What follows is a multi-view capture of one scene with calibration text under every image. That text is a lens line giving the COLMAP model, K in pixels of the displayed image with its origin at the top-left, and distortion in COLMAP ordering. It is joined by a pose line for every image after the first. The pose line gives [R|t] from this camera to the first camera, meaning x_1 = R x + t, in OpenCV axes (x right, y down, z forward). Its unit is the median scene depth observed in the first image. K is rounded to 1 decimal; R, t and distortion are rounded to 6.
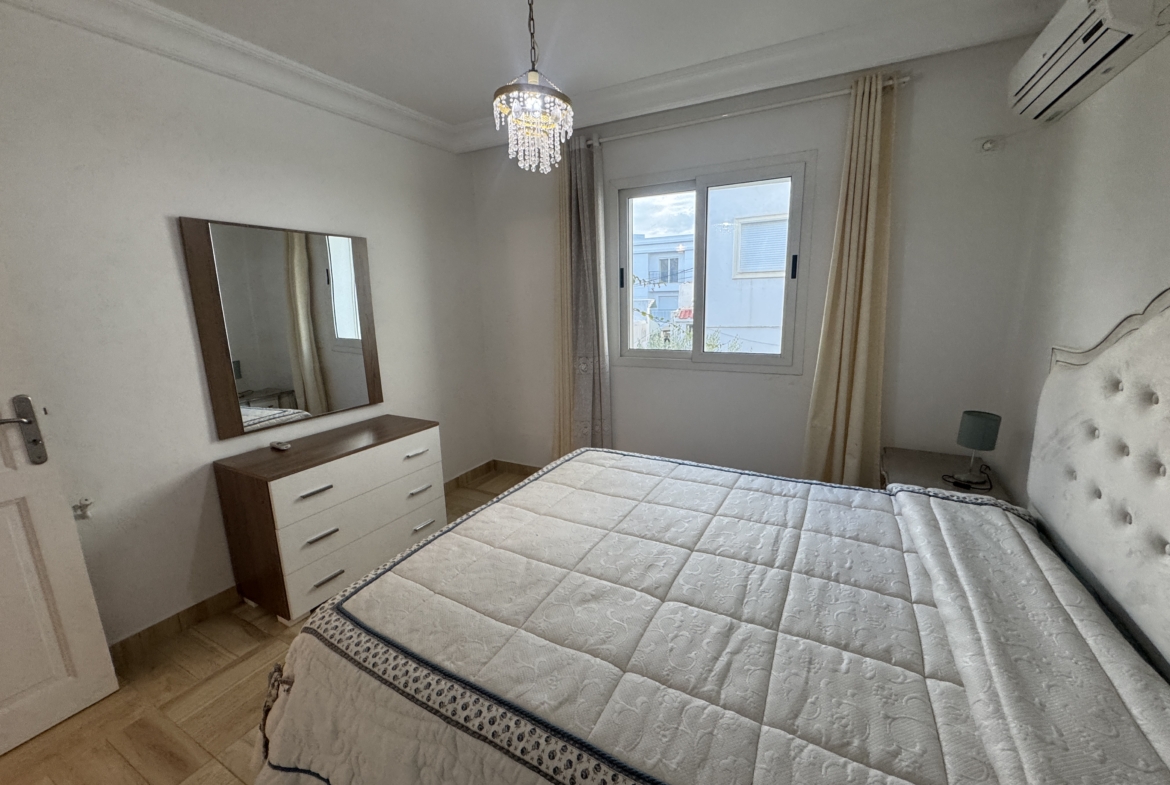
lens RADIAL K [[469.2, 0, 585.0], [0, 469.2, 392.5], [0, 0, 1]] dist [0.000221, 0.000146]
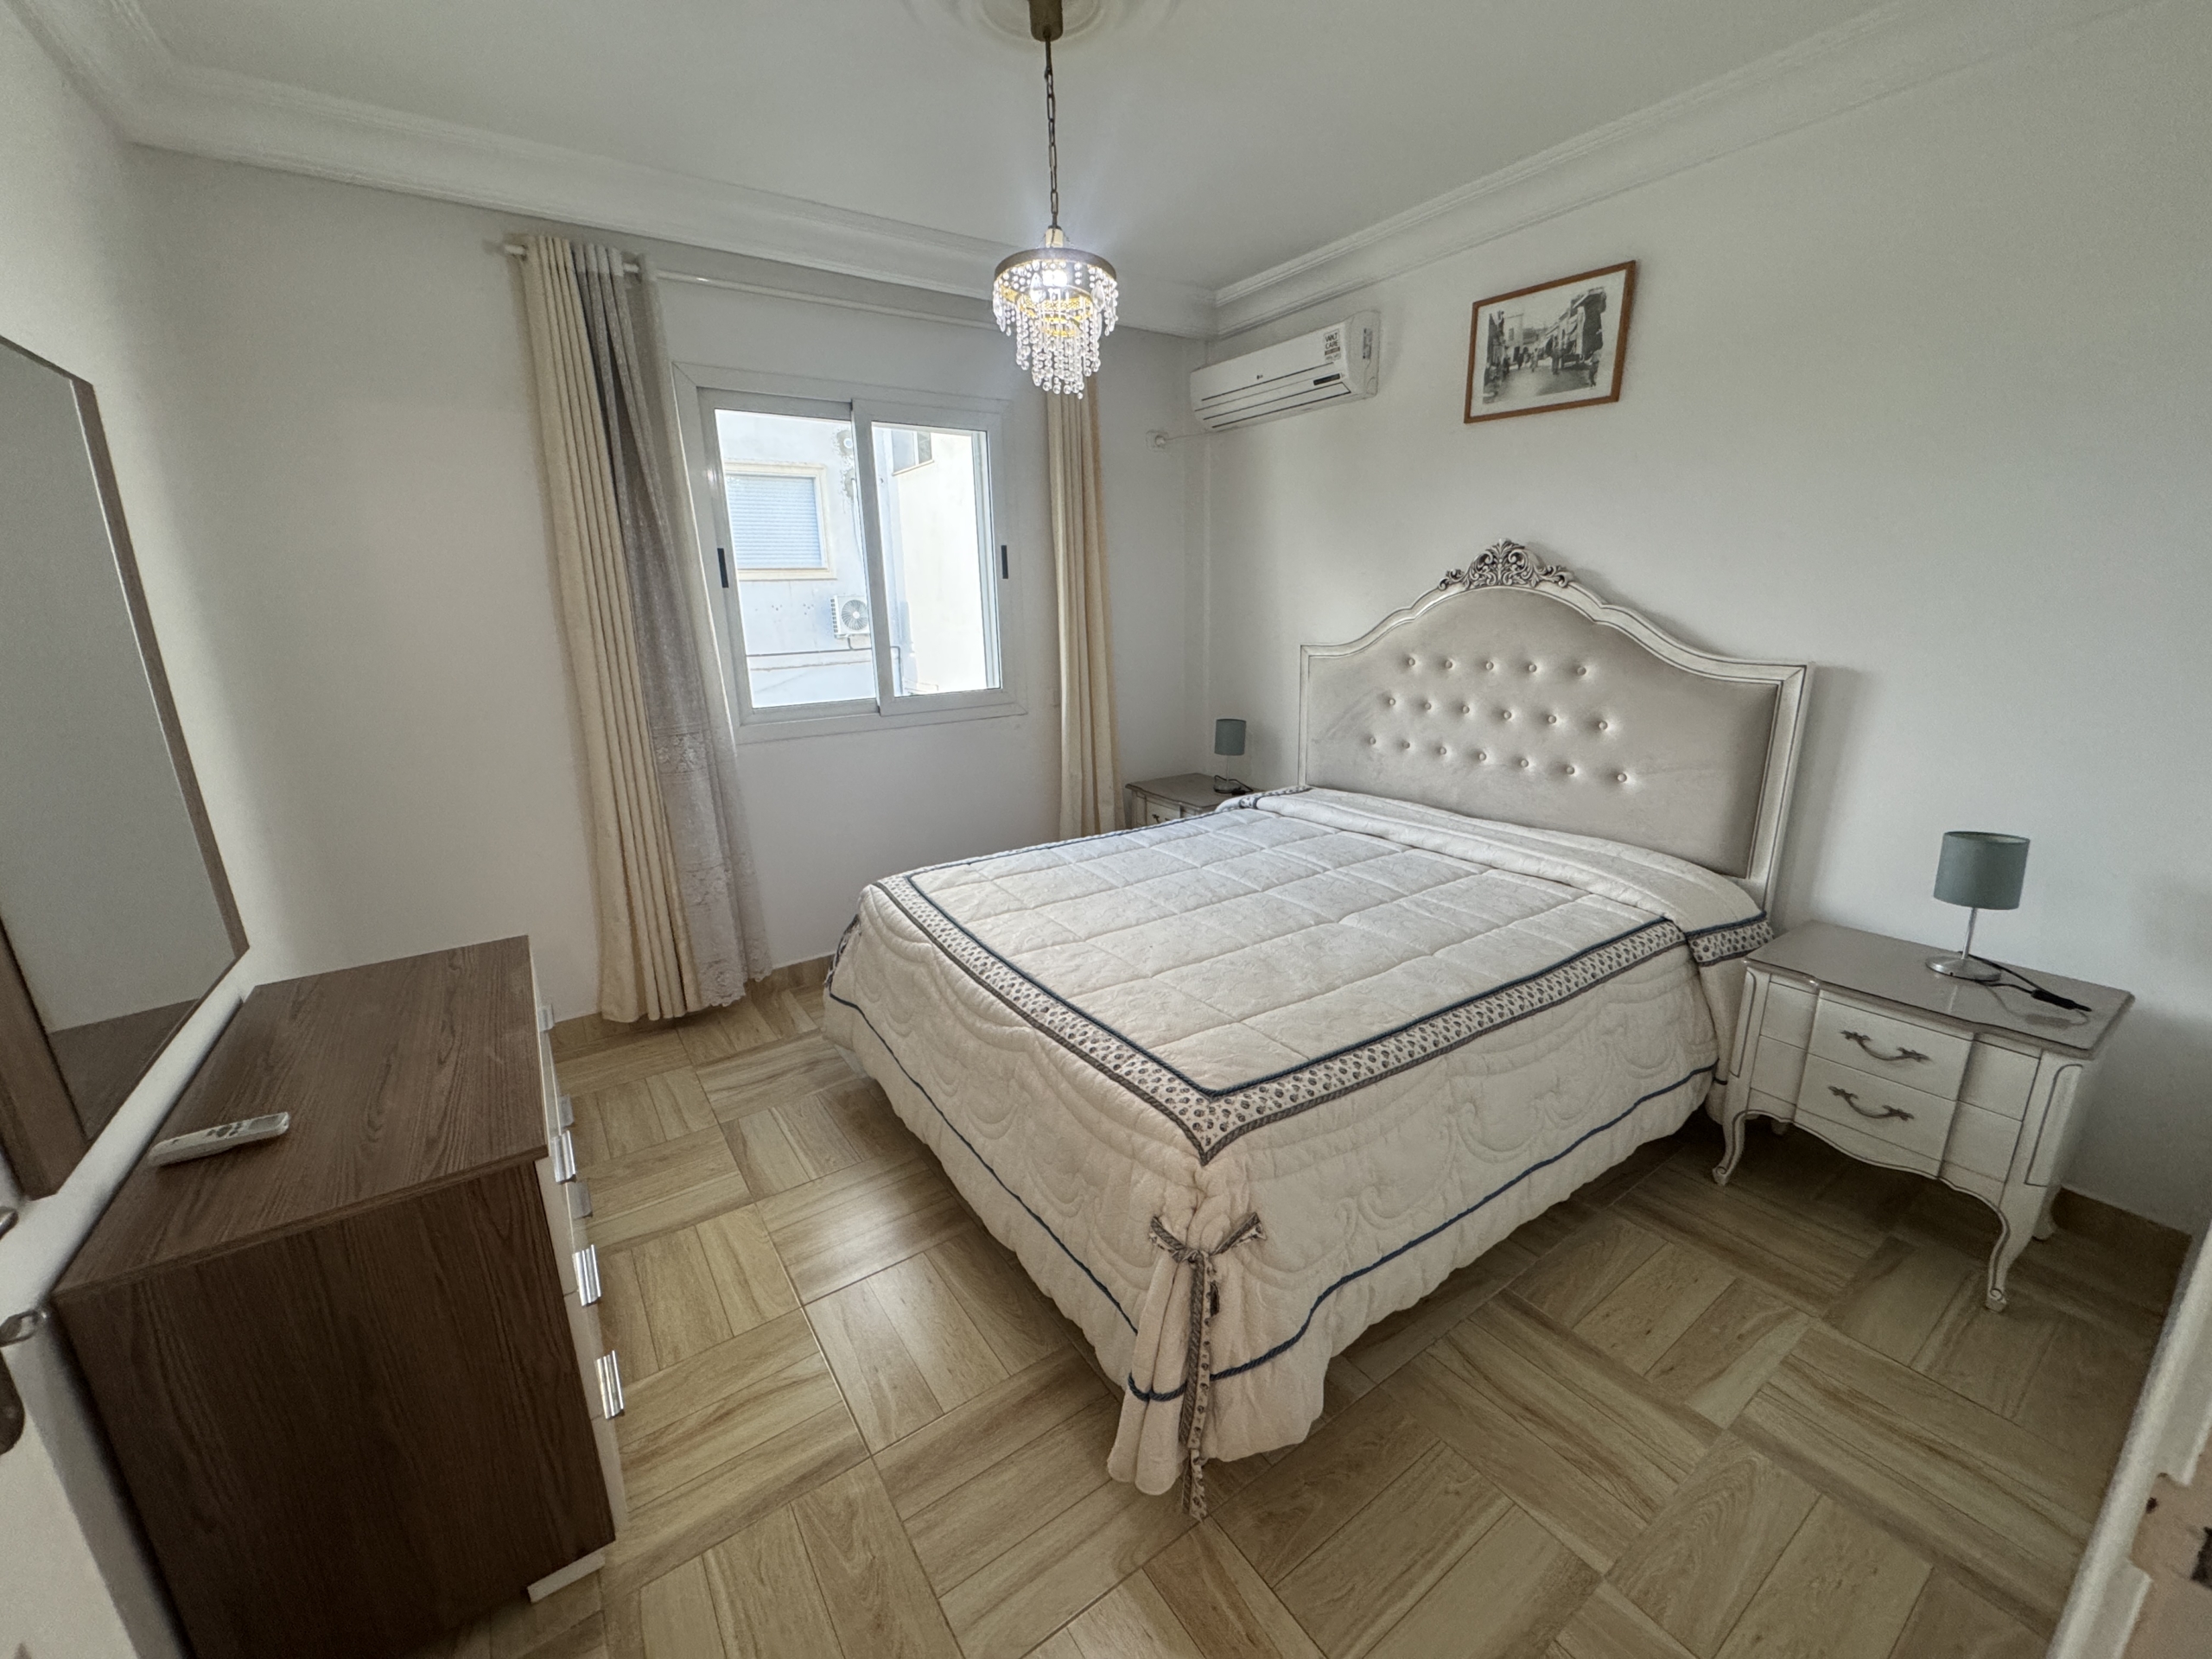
lens RADIAL K [[884.8, 0, 1106.0], [0, 884.8, 829.5], [0, 0, 1]] dist [0.000873, -0.000060]
pose [[0.458157, -0.214218, 0.862672, -0.842992], [0.191431, 0.971530, 0.139583, -0.036384], [-0.868013, 0.101191, 0.486121, 0.295241]]
